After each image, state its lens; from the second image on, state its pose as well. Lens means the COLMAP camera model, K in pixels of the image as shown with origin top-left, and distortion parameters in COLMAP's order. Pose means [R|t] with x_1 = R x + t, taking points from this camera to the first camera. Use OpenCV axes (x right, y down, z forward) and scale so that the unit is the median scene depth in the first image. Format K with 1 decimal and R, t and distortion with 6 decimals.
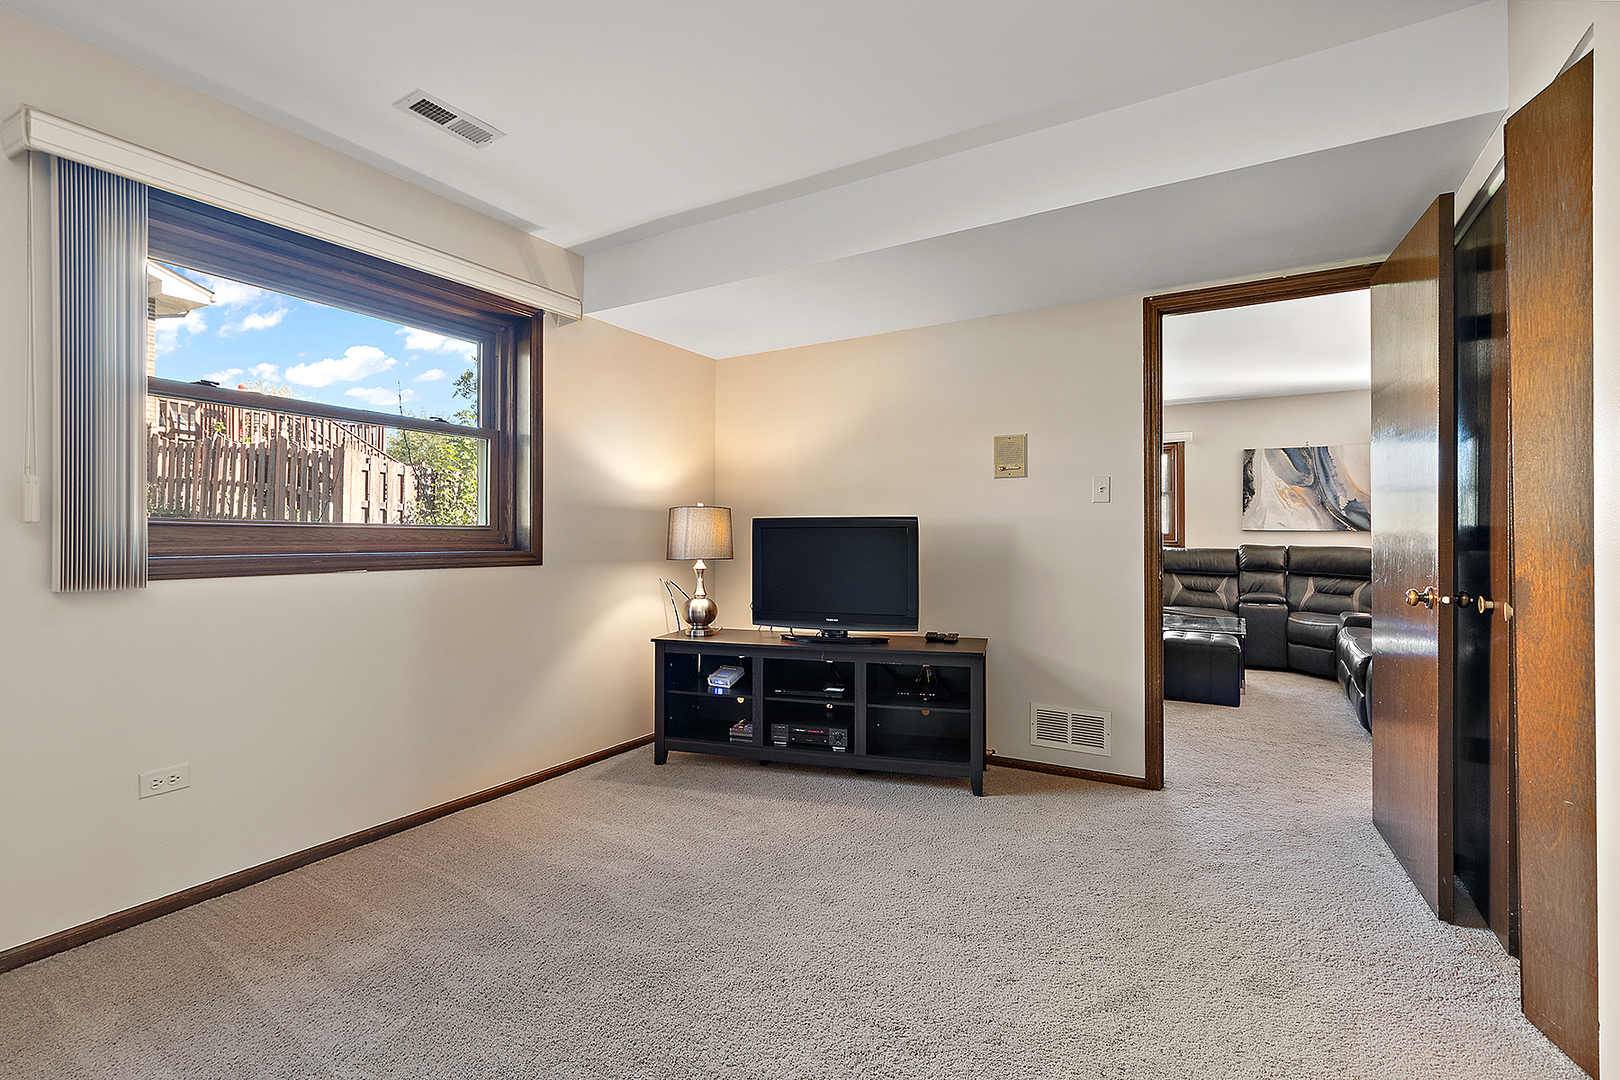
lens RADIAL K [[720.9, 0, 816.9], [0, 720.9, 534.6], [0, 0, 1]] dist [0.000564, -0.001115]
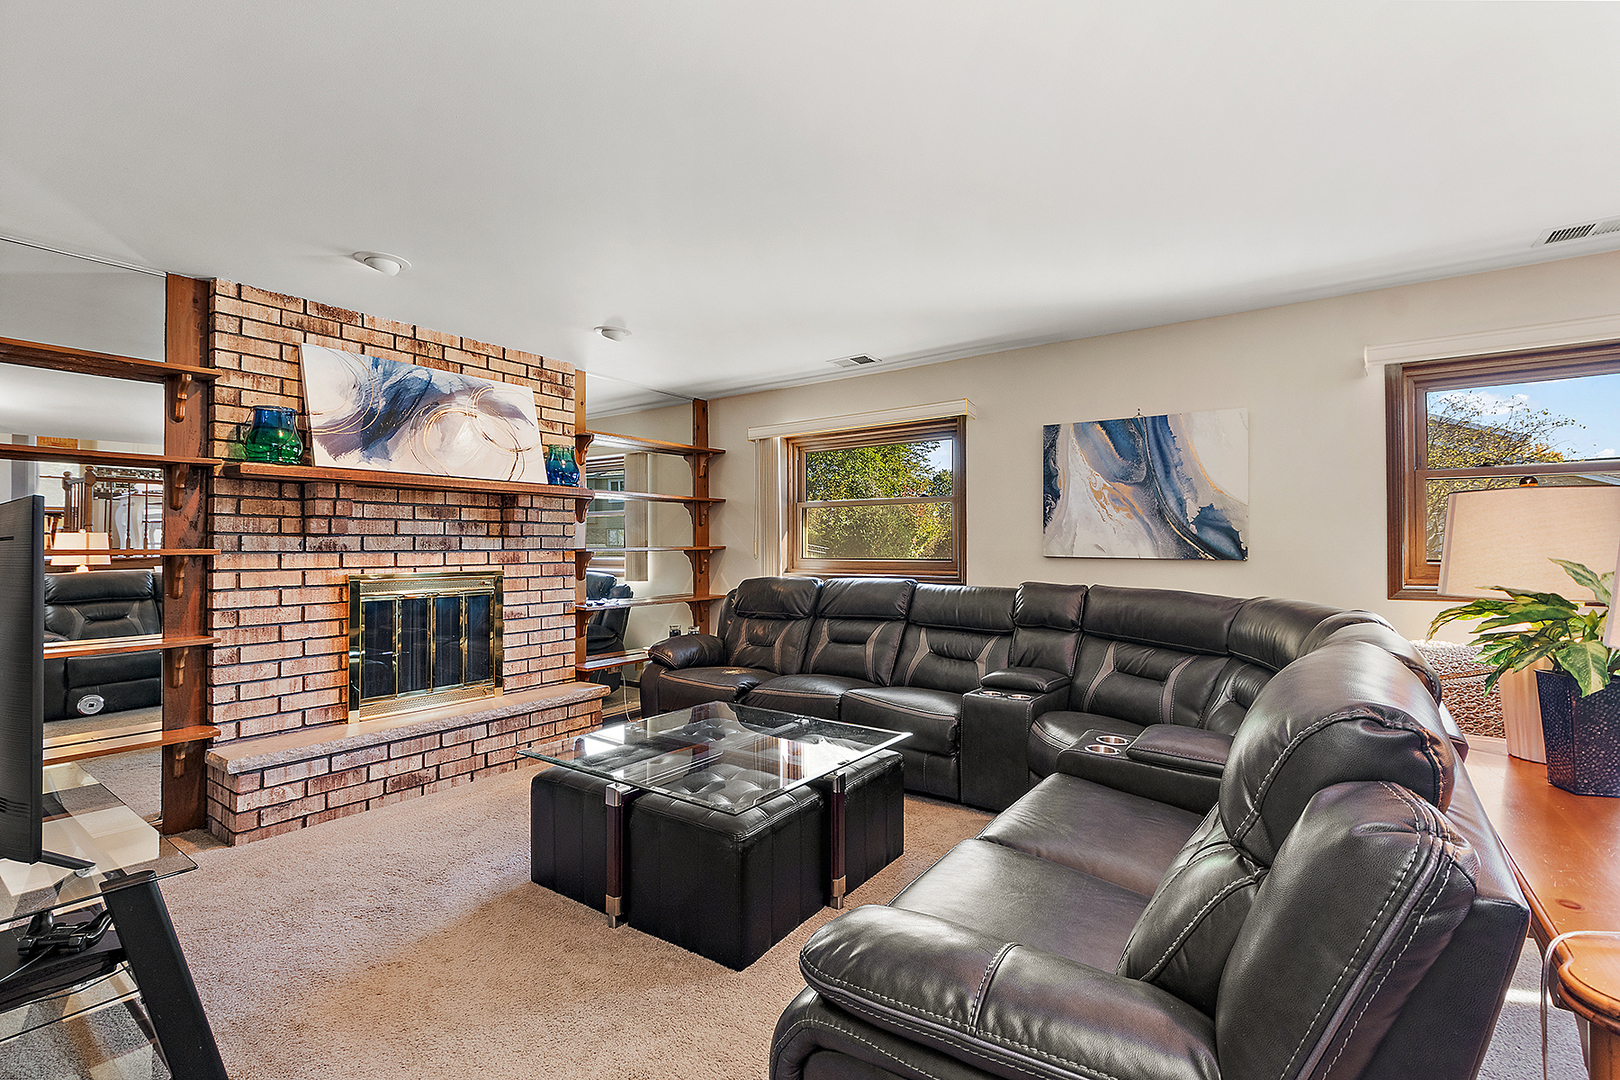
lens RADIAL K [[720.9, 0, 801.6], [0, 720.9, 541.4], [0, 0, 1]] dist [0.000564, -0.001115]
pose [[0.995664, -0.003318, -0.092968, 0.464379], [0.002759, 0.999977, -0.006136, -0.016625], [0.092986, 0.005853, 0.995650, 0.386818]]
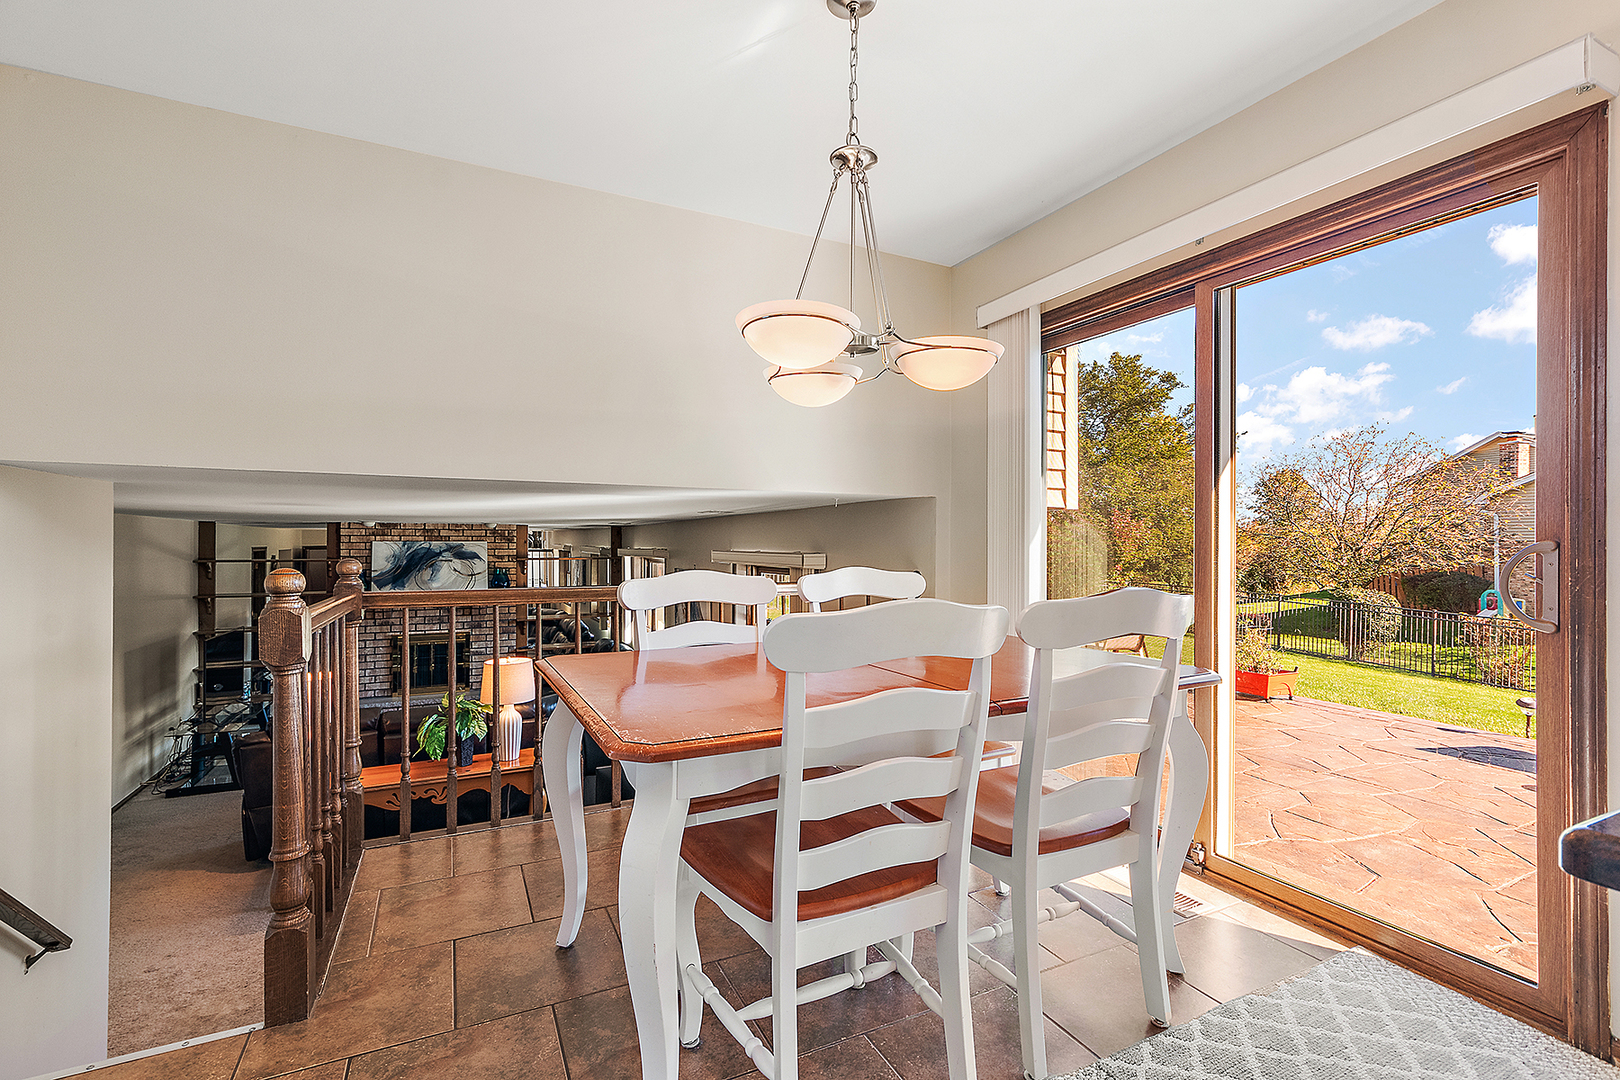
lens RADIAL K [[720.9, 0, 806.9], [0, 720.9, 538.1], [0, 0, 1]] dist [0.000564, -0.001115]
pose [[0.832761, 0.006906, -0.553590, 1.444164], [-0.006349, 0.999976, 0.002925, -0.184546], [0.553596, 0.001078, 0.832784, 0.224973]]
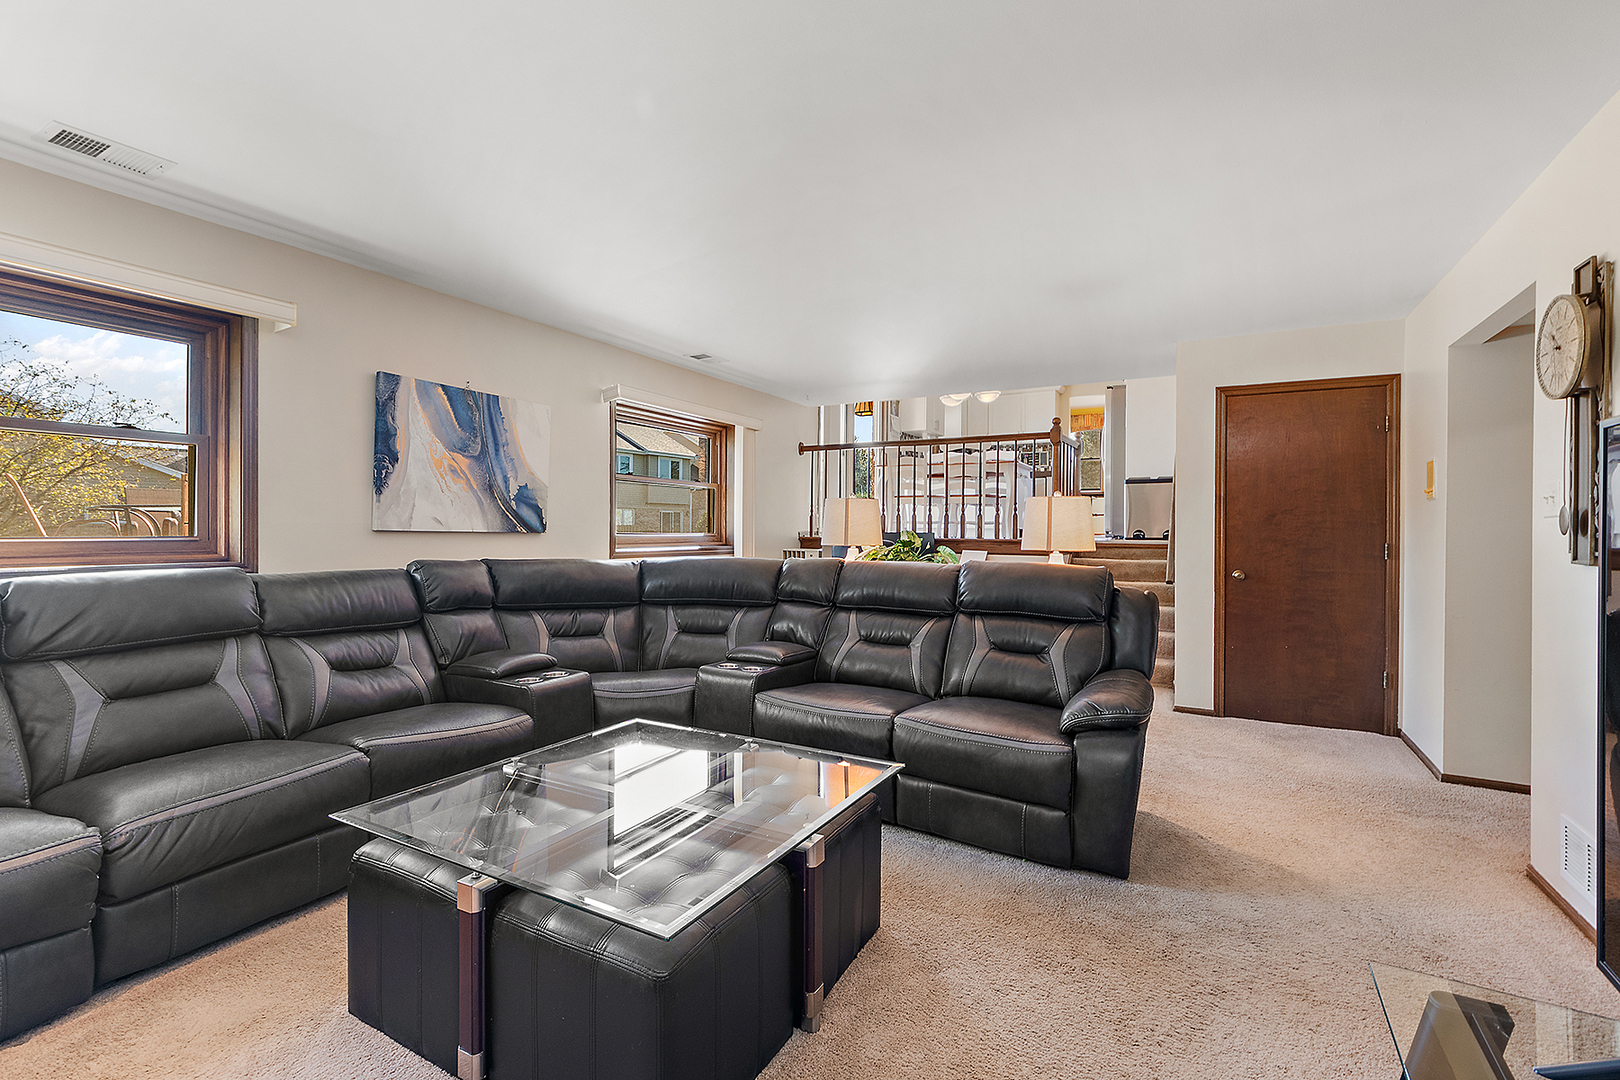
lens RADIAL K [[720.9, 0, 807.1], [0, 720.9, 531.2], [0, 0, 1]] dist [0.000564, -0.001115]
pose [[-0.032545, -0.002185, 0.999468, 0.080118], [-0.006291, 0.999978, 0.001981, -0.009013], [-0.999450, -0.006223, -0.032558, 0.750737]]
